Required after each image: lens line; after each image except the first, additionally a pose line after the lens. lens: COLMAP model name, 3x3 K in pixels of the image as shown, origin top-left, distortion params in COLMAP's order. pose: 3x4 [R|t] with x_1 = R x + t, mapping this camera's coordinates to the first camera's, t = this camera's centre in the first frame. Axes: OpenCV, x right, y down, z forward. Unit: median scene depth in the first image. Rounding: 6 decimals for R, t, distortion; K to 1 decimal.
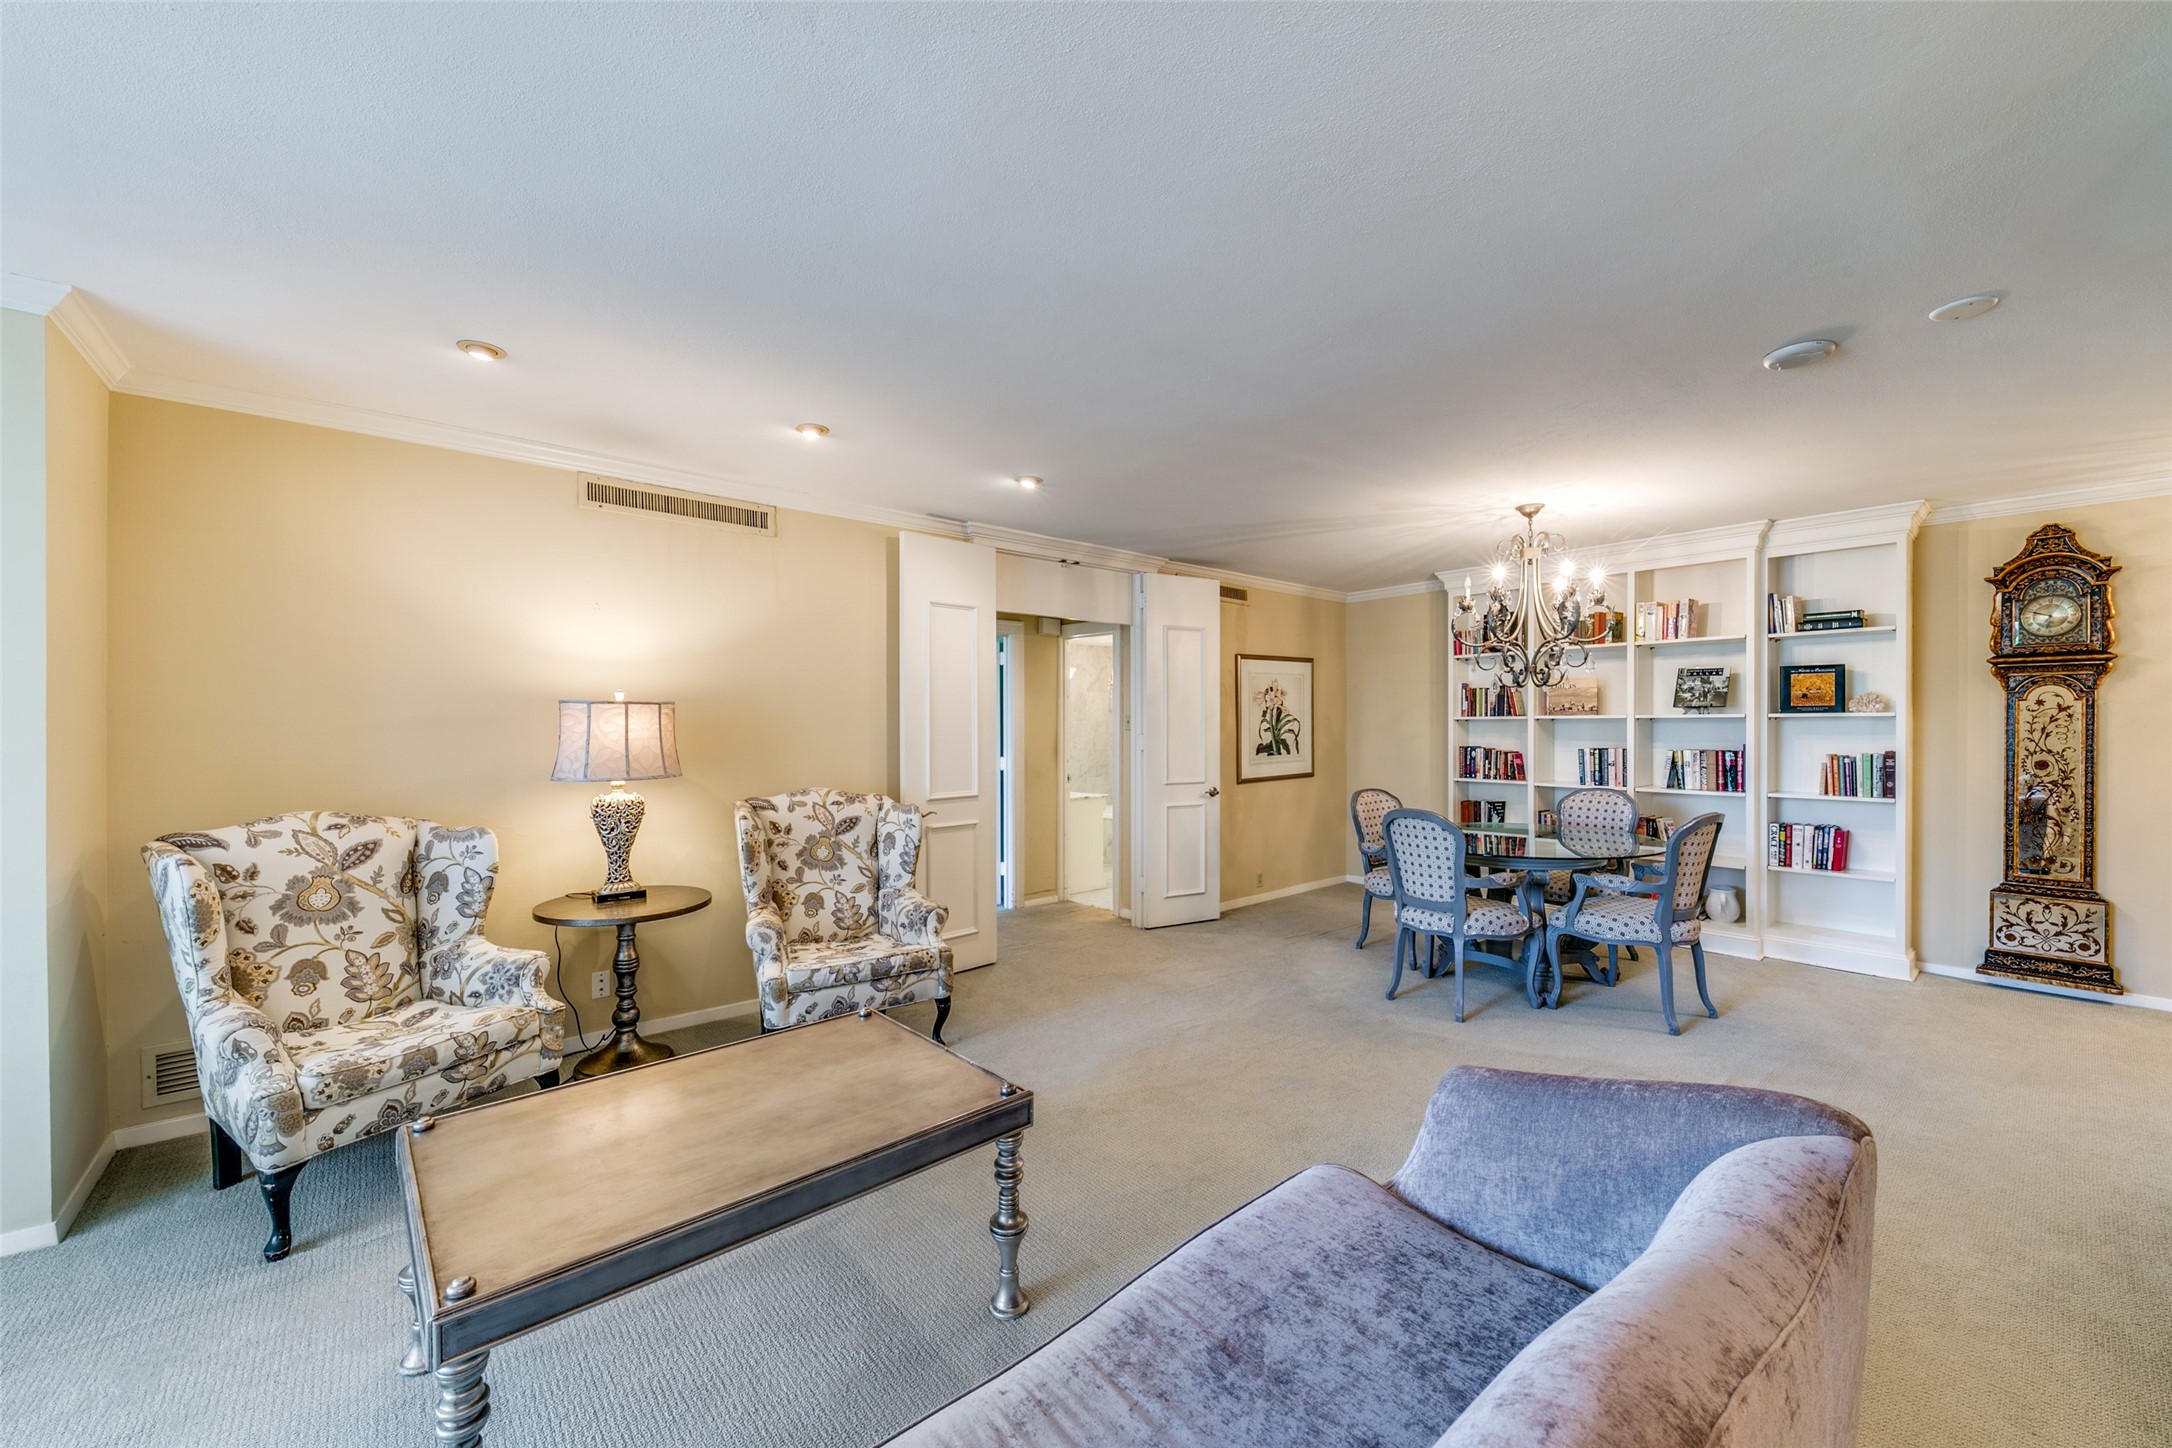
lens RADIAL K [[841.8, 0, 1099.5], [0, 841.8, 725.9], [0, 0, 1]] dist [0.003705, -0.001638]
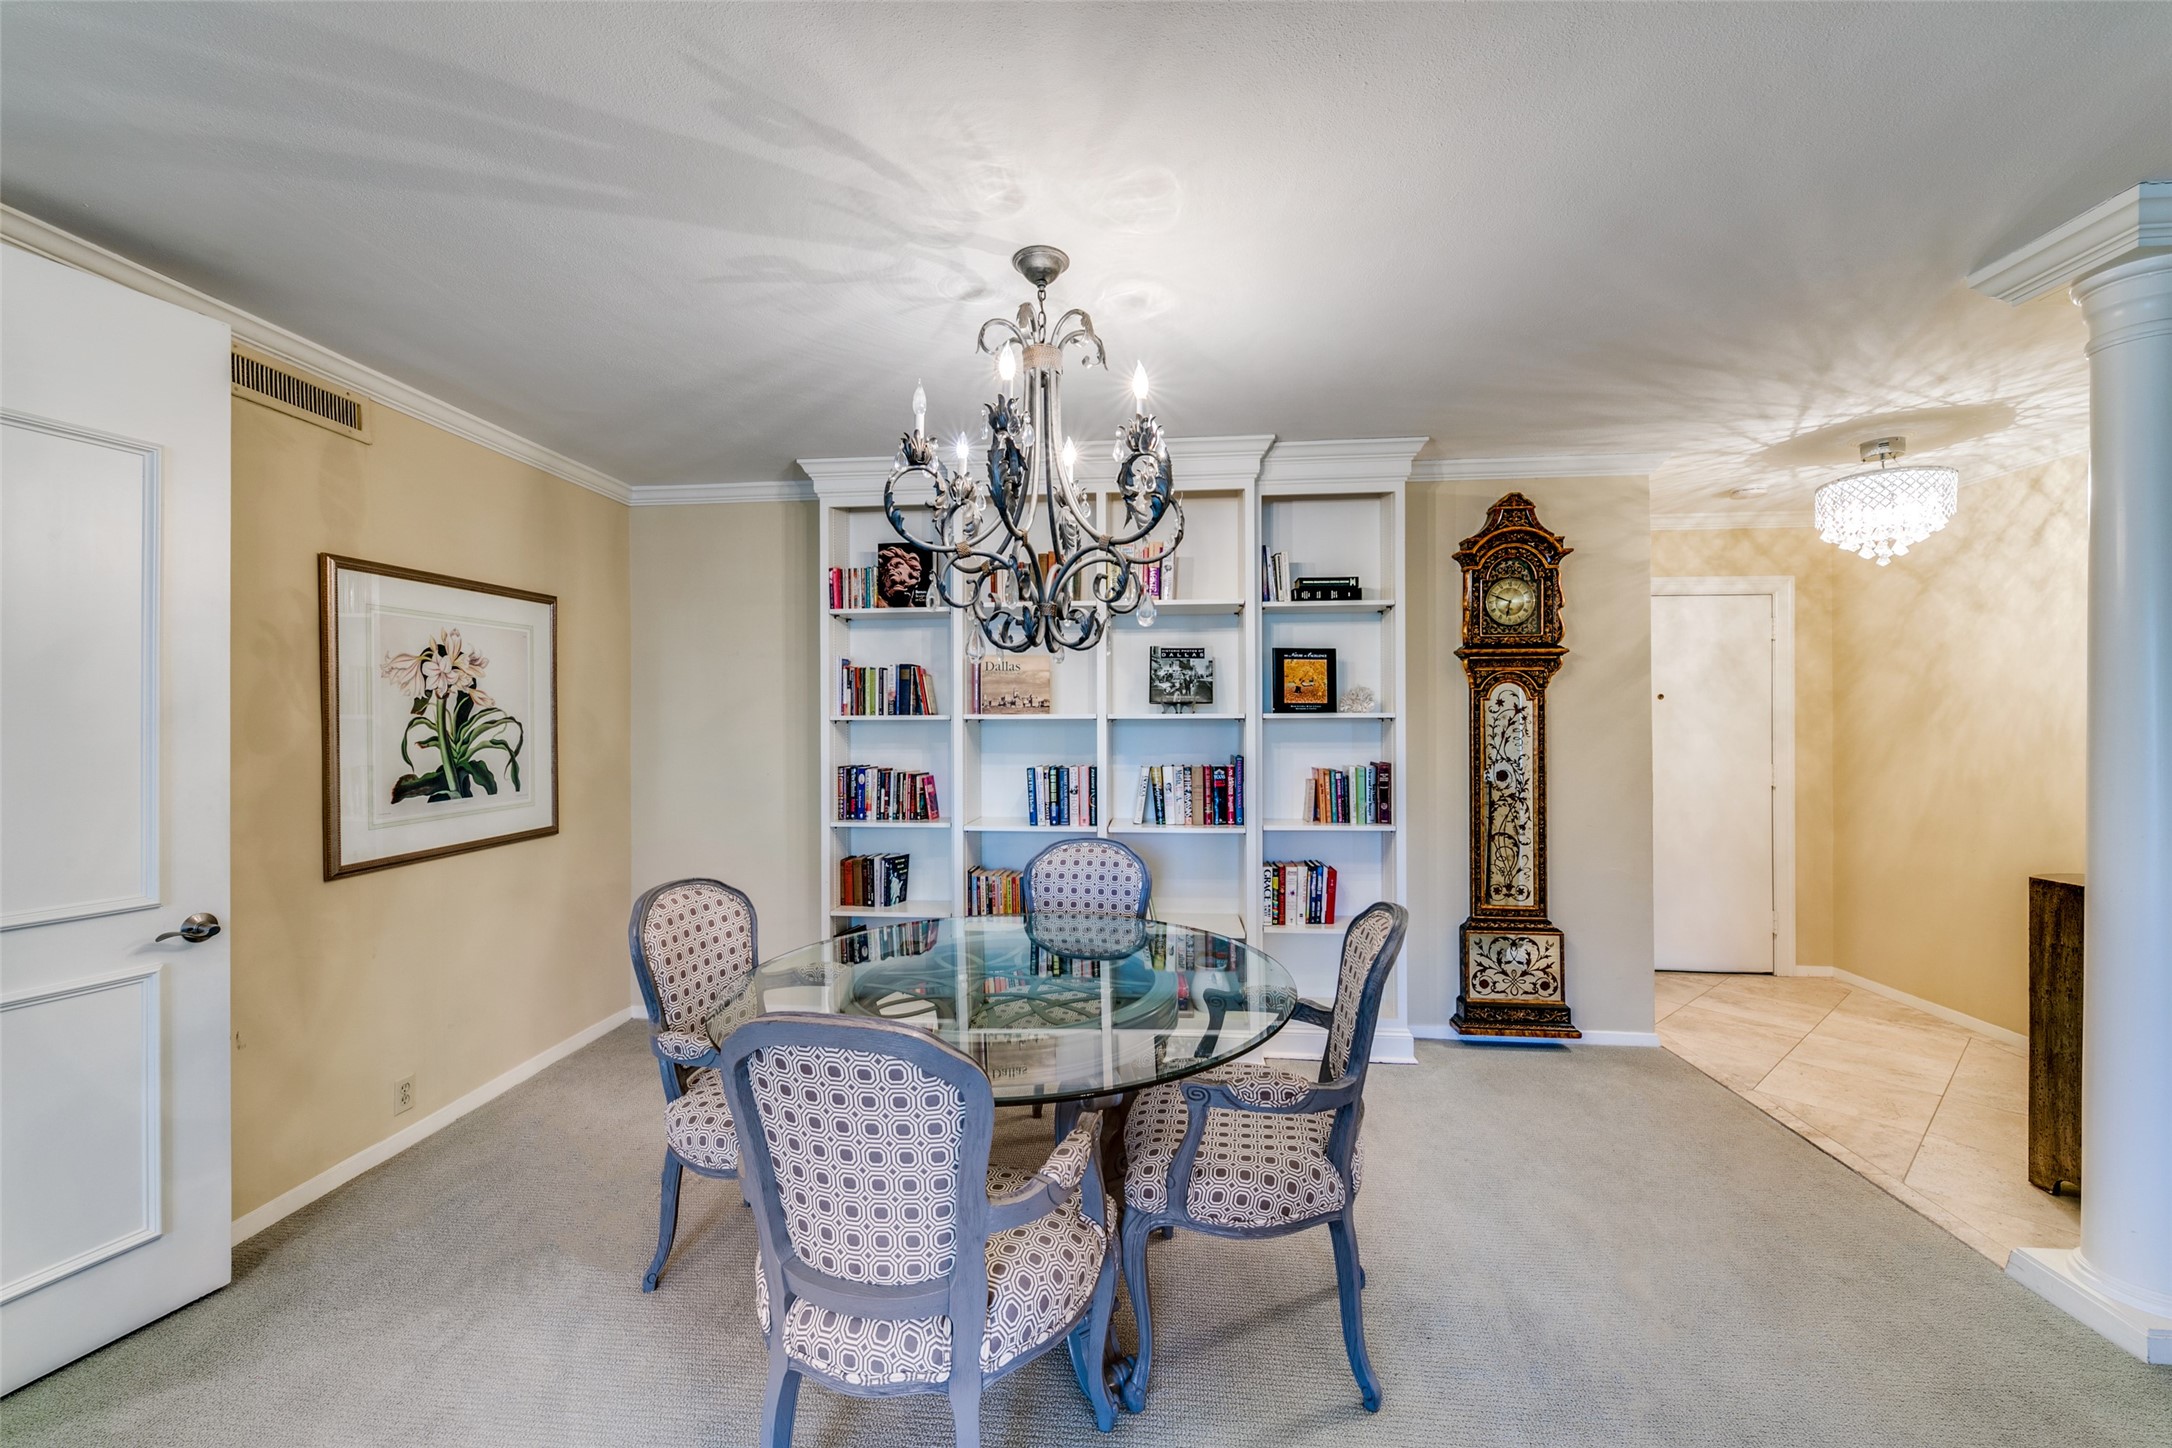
lens RADIAL K [[841.8, 0, 1068.7], [0, 841.8, 724.0], [0, 0, 1]] dist [0.003705, -0.001638]
pose [[0.733338, 0.001016, 0.679863, 0.190395], [0.002241, 0.999990, -0.003910, -0.003268], [-0.679861, 0.004391, 0.733328, 0.596831]]
